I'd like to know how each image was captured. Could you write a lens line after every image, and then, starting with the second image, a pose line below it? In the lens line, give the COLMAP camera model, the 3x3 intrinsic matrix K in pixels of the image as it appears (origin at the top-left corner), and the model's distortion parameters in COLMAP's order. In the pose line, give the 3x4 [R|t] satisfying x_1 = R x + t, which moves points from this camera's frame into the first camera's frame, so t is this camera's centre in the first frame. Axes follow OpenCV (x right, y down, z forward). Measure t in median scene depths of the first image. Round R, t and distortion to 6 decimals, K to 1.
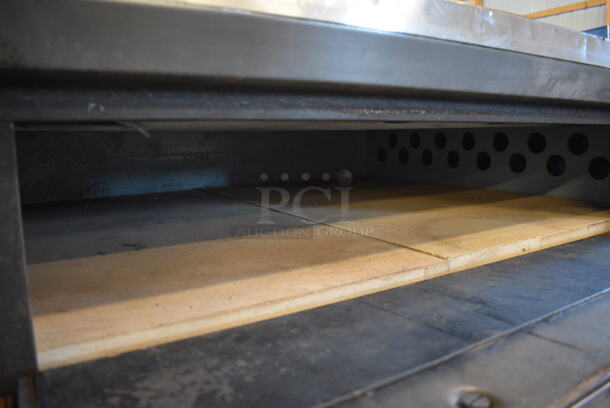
lens RADIAL K [[472.3, 0, 305.3], [0, 472.3, 204.4], [0, 0, 1]] dist [-0.099514, 0.018620]
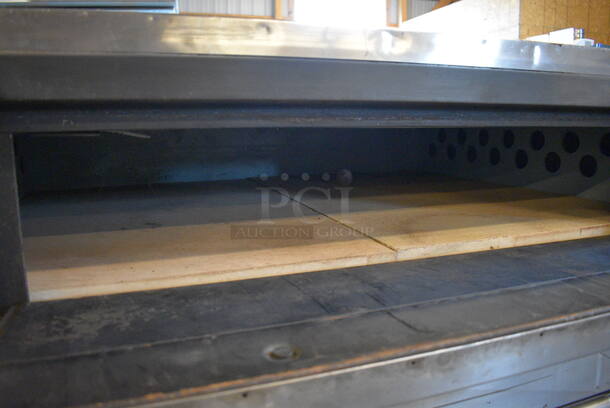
lens RADIAL K [[472.3, 0, 304.0], [0, 472.3, 205.1], [0, 0, 1]] dist [-0.099514, 0.018620]
pose [[0.975073, 0.042407, -0.217793, 0.408936], [-0.037340, 0.998929, 0.027328, -0.015209], [0.218718, -0.018515, 0.975612, -0.161378]]
